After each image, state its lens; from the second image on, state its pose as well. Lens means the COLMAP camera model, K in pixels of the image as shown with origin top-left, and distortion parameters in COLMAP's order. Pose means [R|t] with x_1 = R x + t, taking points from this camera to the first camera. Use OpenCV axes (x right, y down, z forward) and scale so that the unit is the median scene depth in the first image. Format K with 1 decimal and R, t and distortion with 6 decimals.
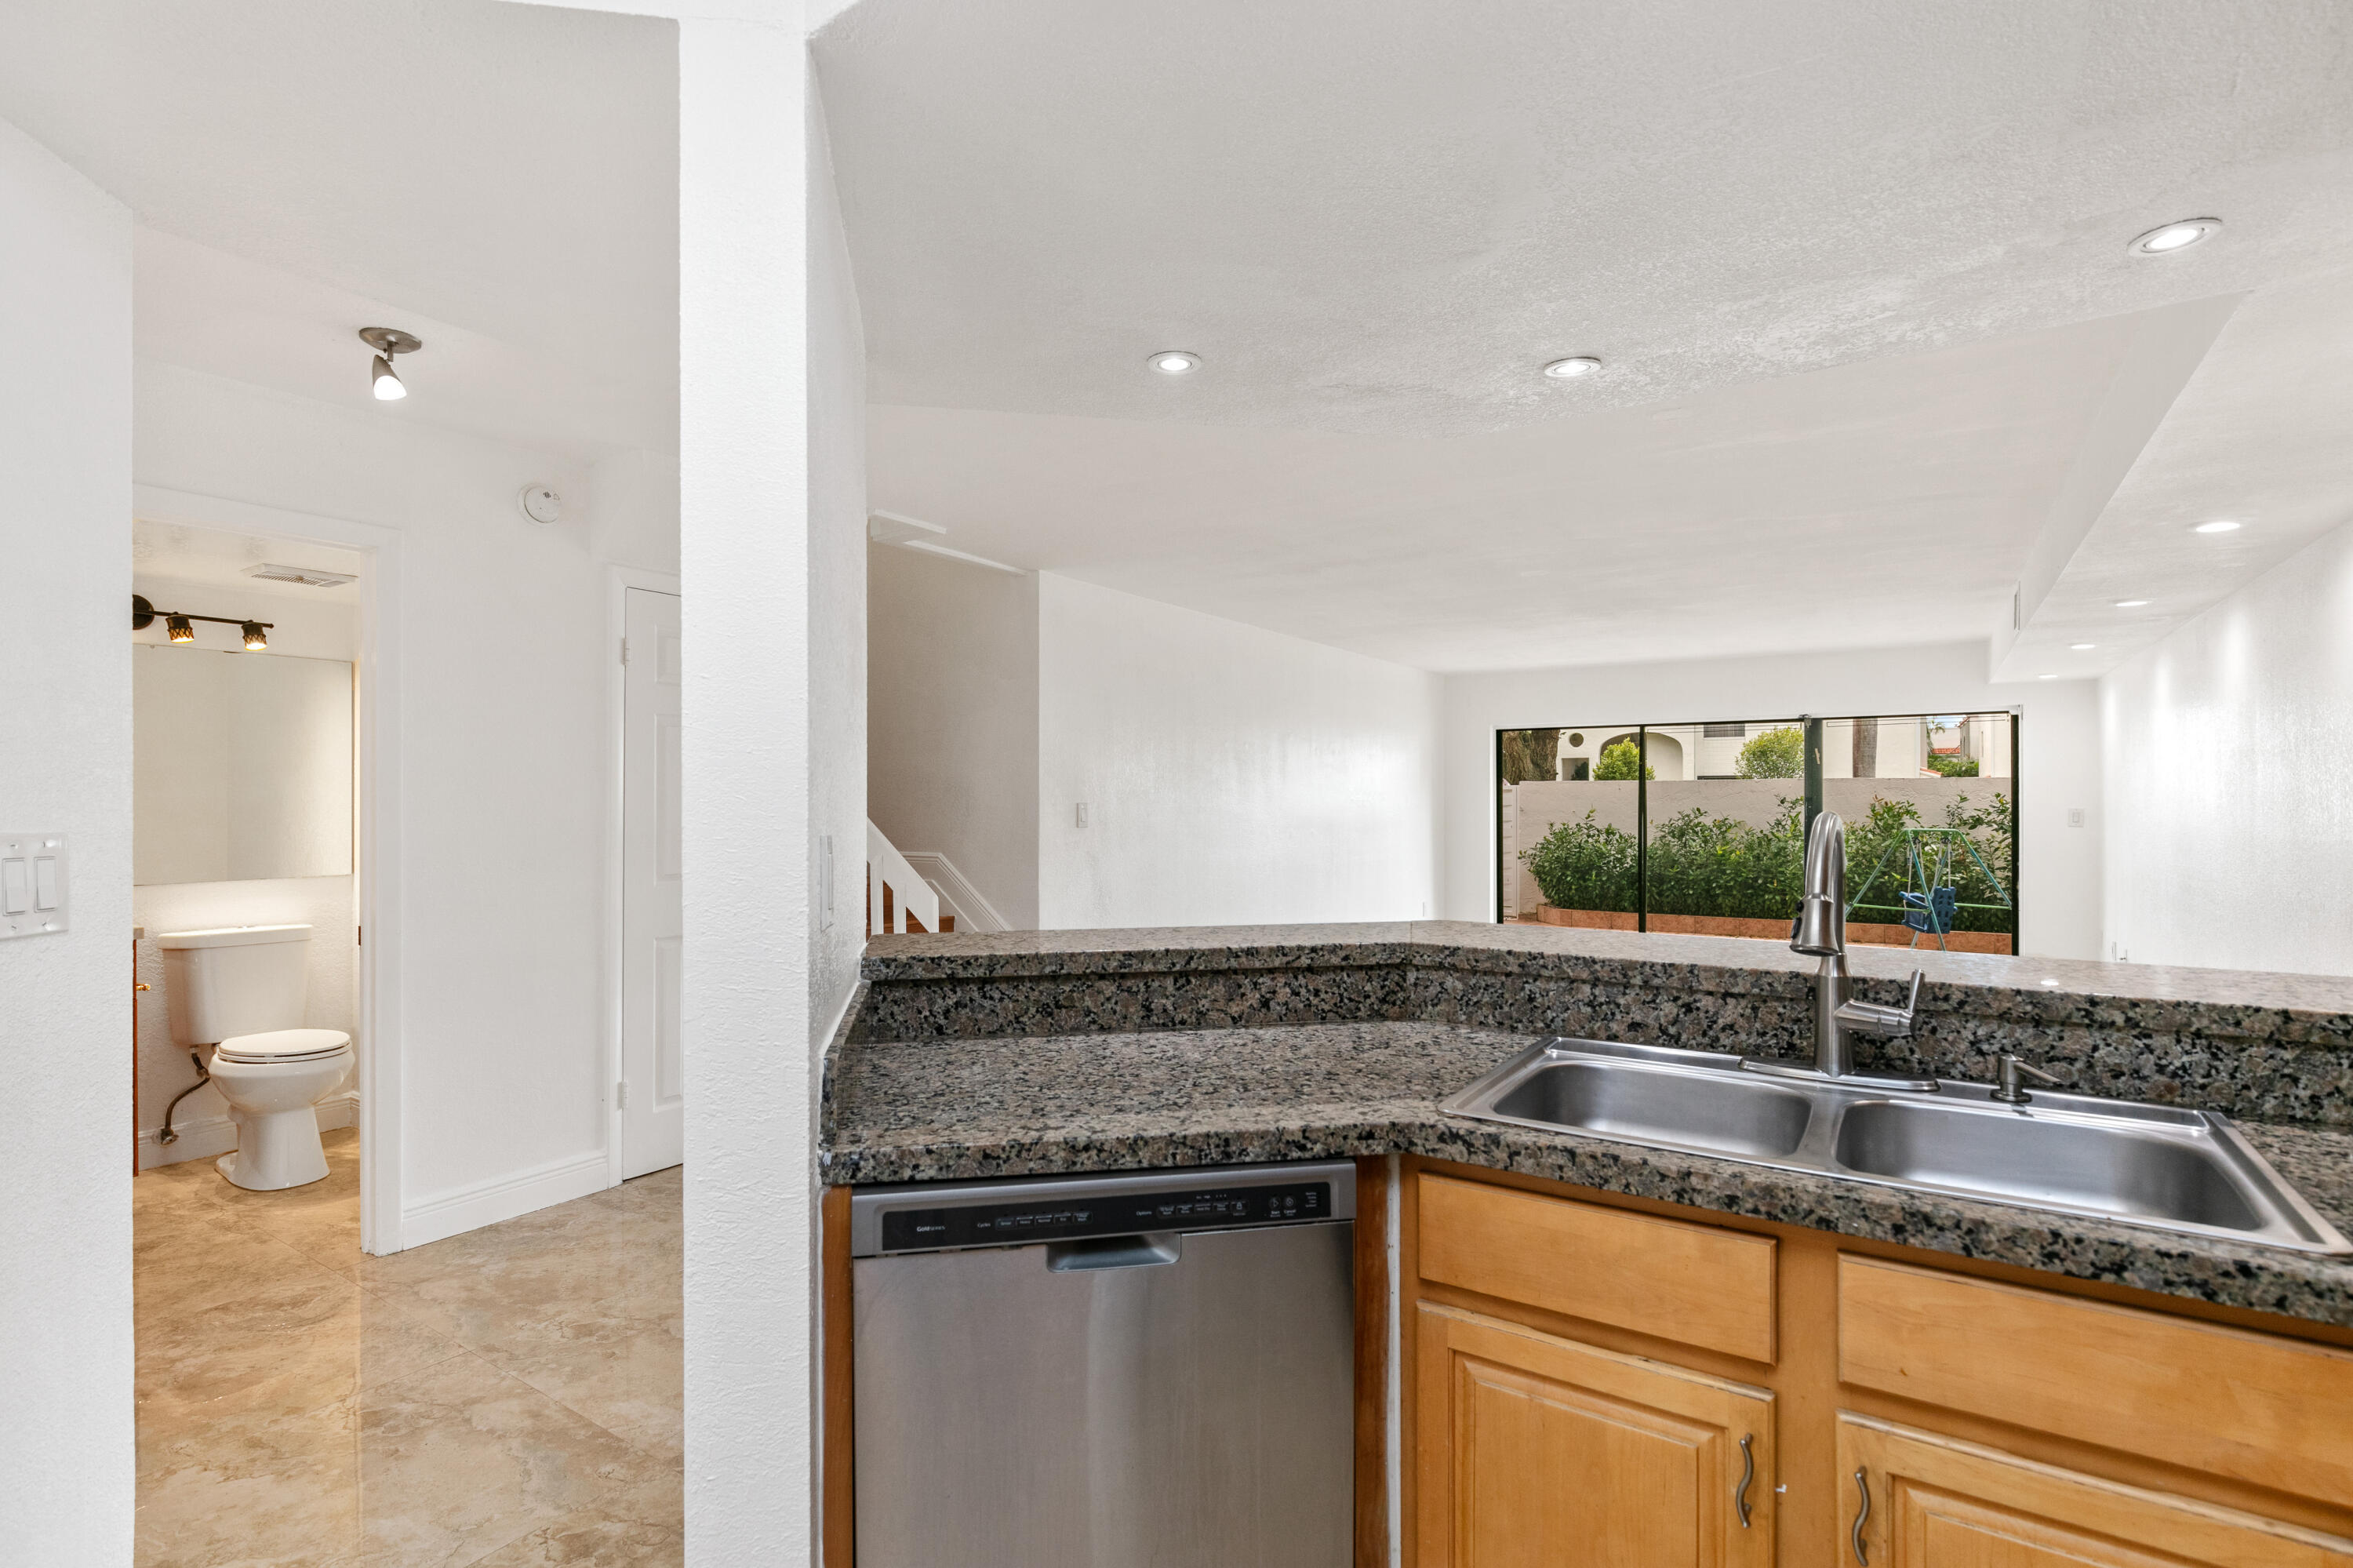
lens RADIAL K [[1116.0, 0, 1163.8], [0, 1116.0, 793.7], [0, 0, 1]] dist [-0.004140, 0.002606]
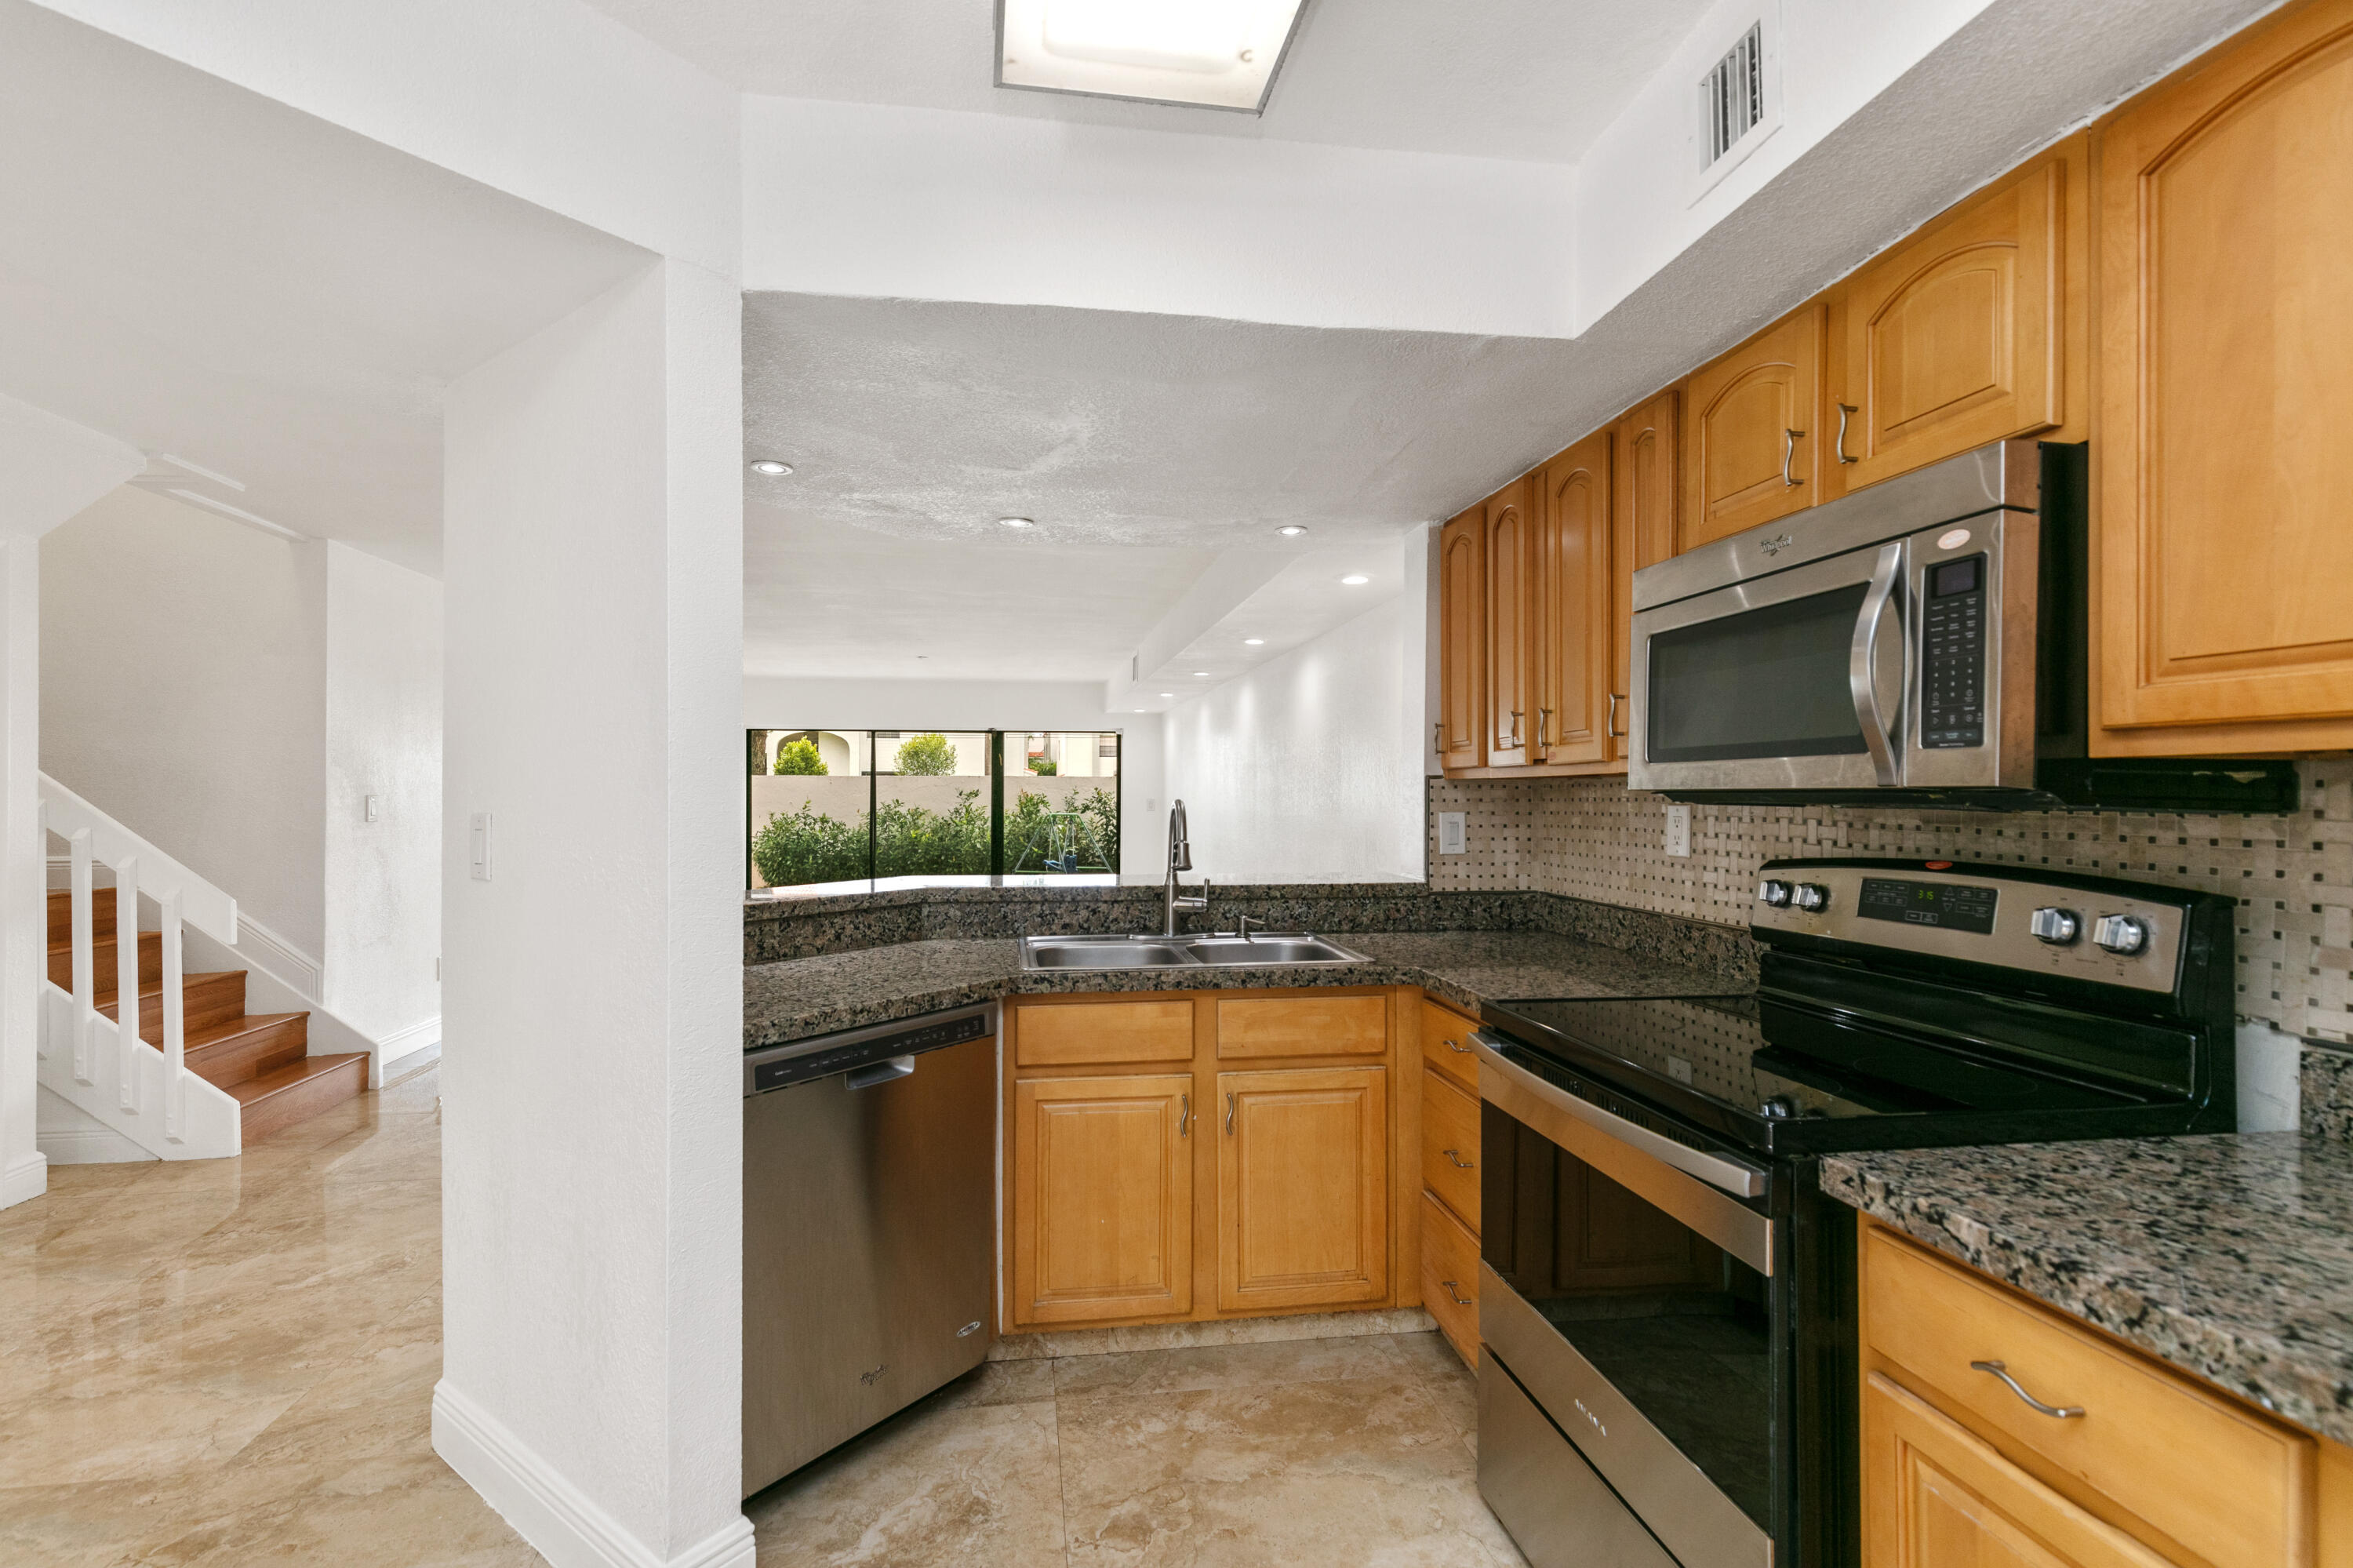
lens RADIAL K [[1069.6, 0, 1161.2], [0, 1069.6, 785.1], [0, 0, 1]] dist [0.012115, -0.003105]
pose [[0.738885, 0.005875, 0.673806, -0.520217], [-0.005245, 0.999982, -0.002967, -0.002404], [-0.673811, -0.001342, 0.738903, -0.278564]]
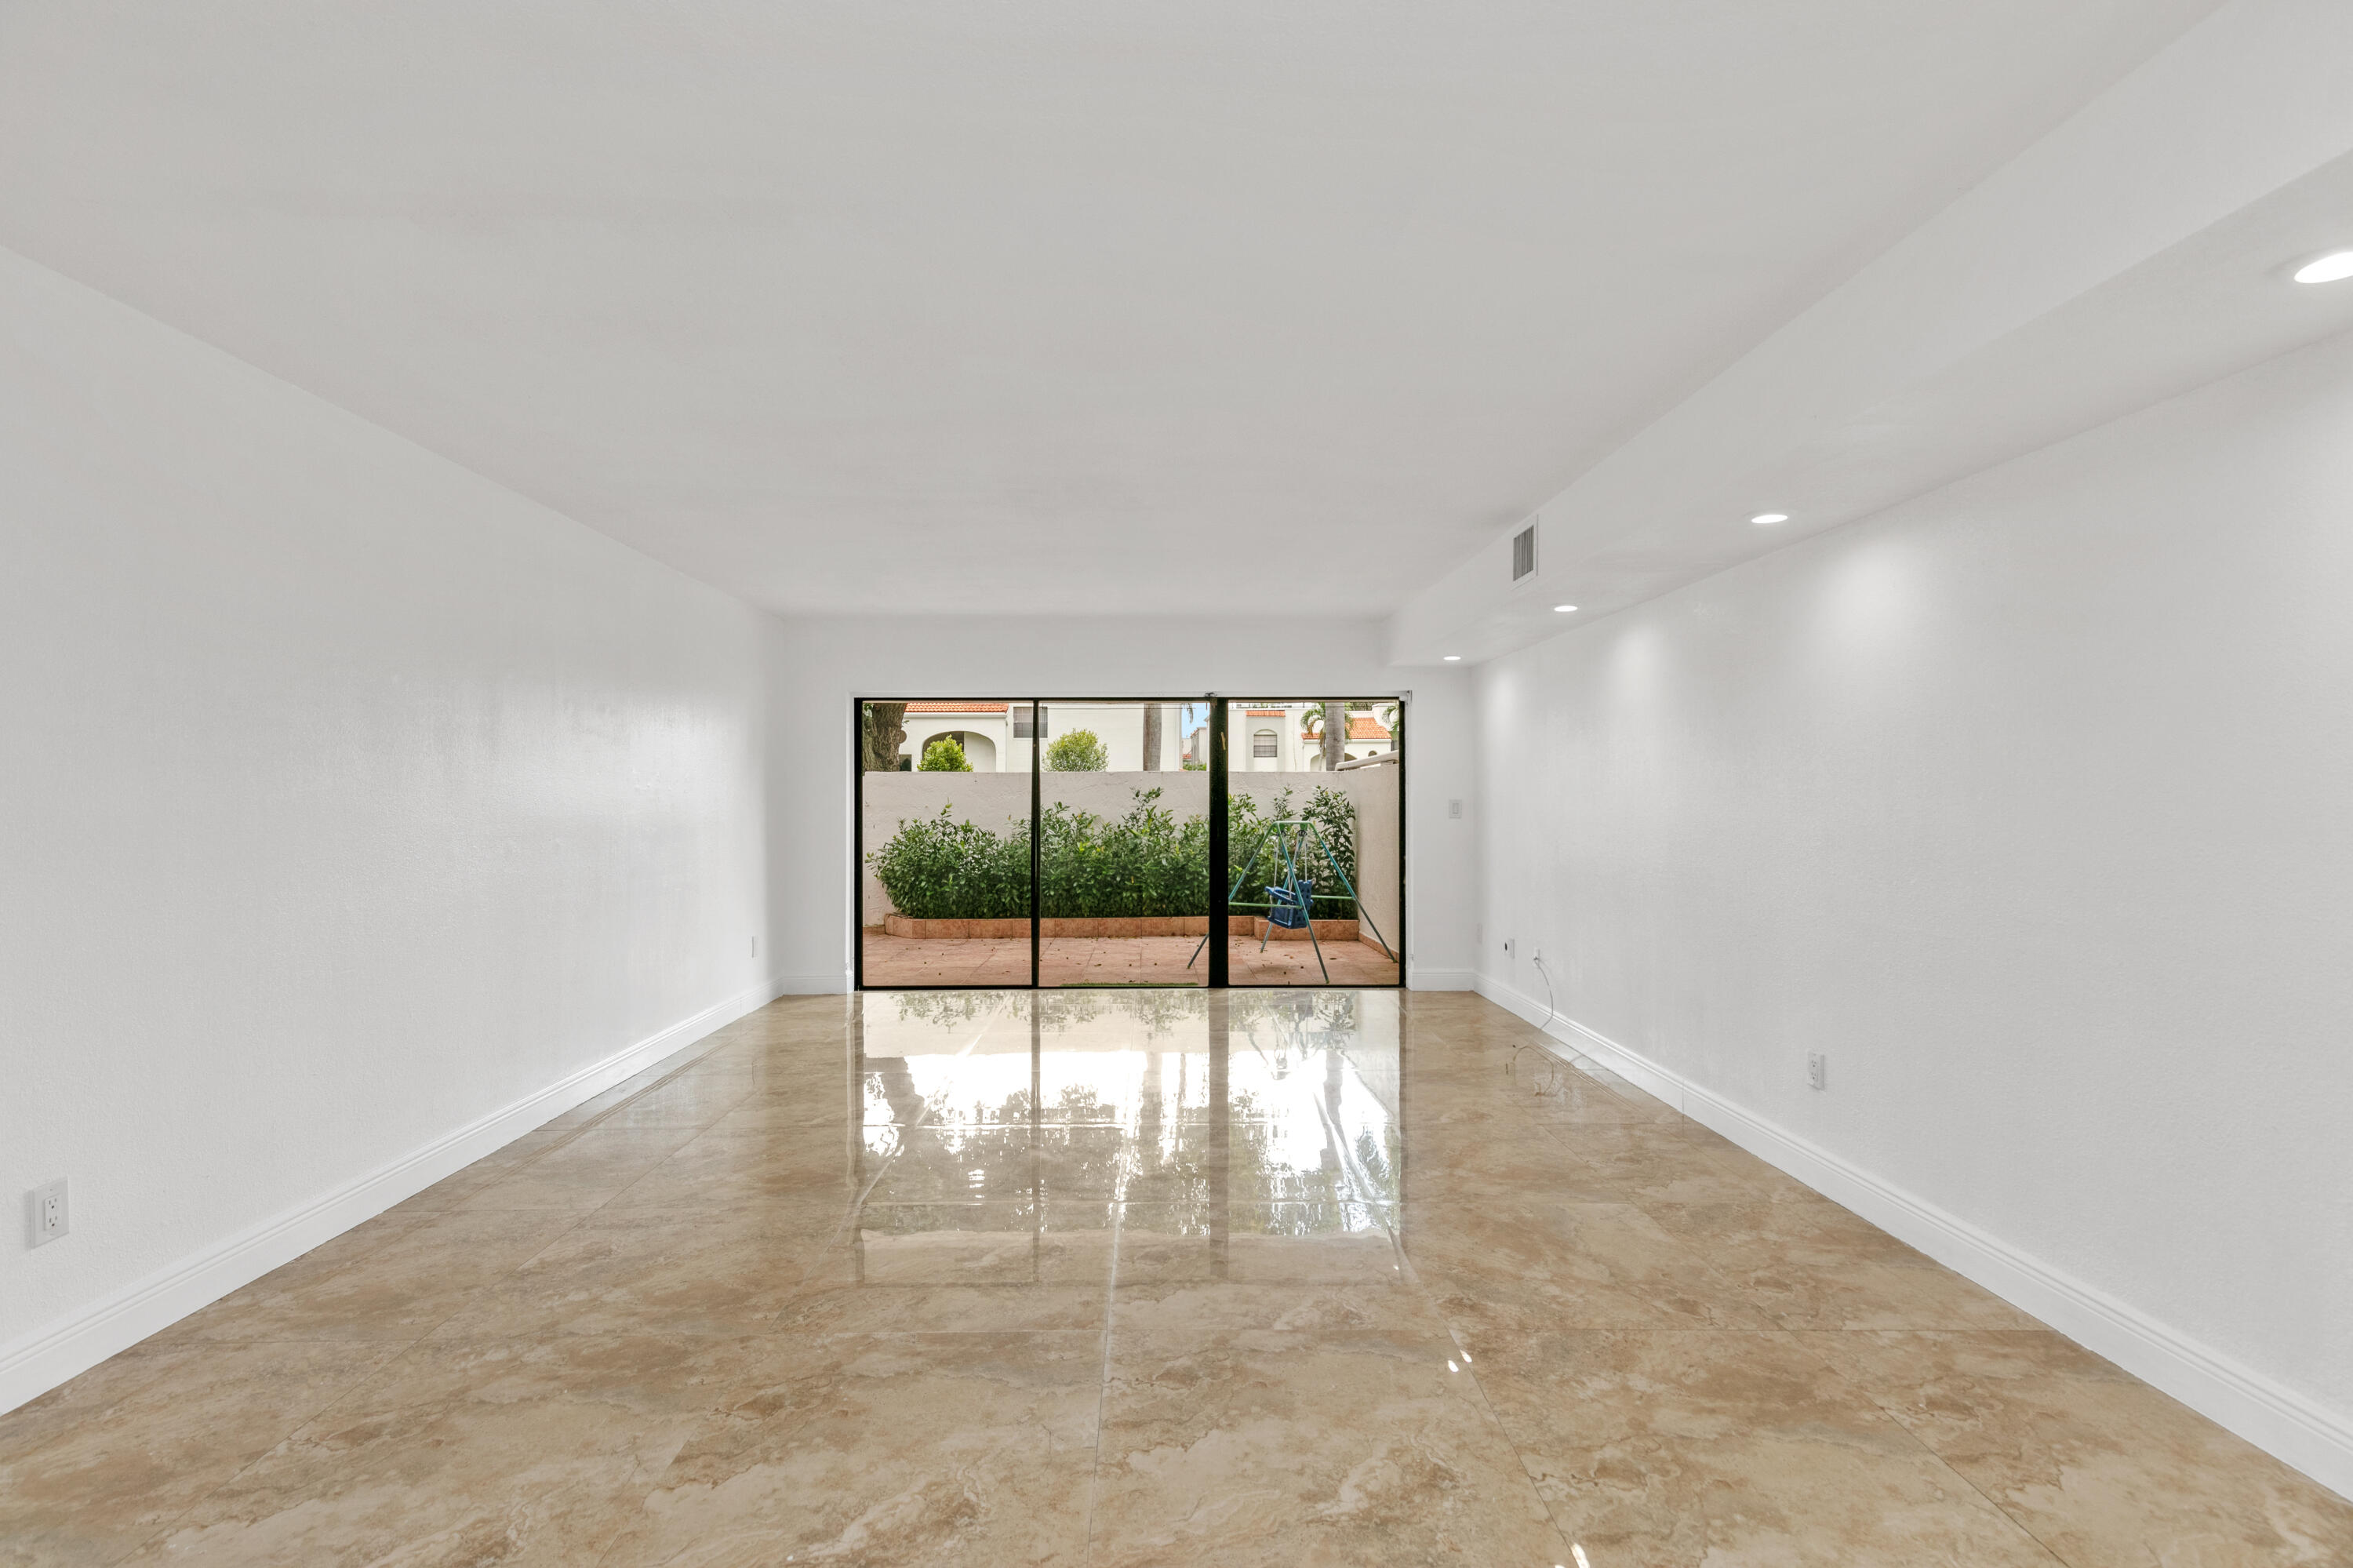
lens RADIAL K [[1069.6, 0, 1155.7], [0, 1069.6, 808.7], [0, 0, 1]] dist [0.012115, -0.003105]
pose [[0.824271, -0.006463, 0.566159, 0.257319], [-0.002635, 0.999880, 0.015251, 0.028179], [-0.566190, -0.014063, 0.824155, 1.308939]]
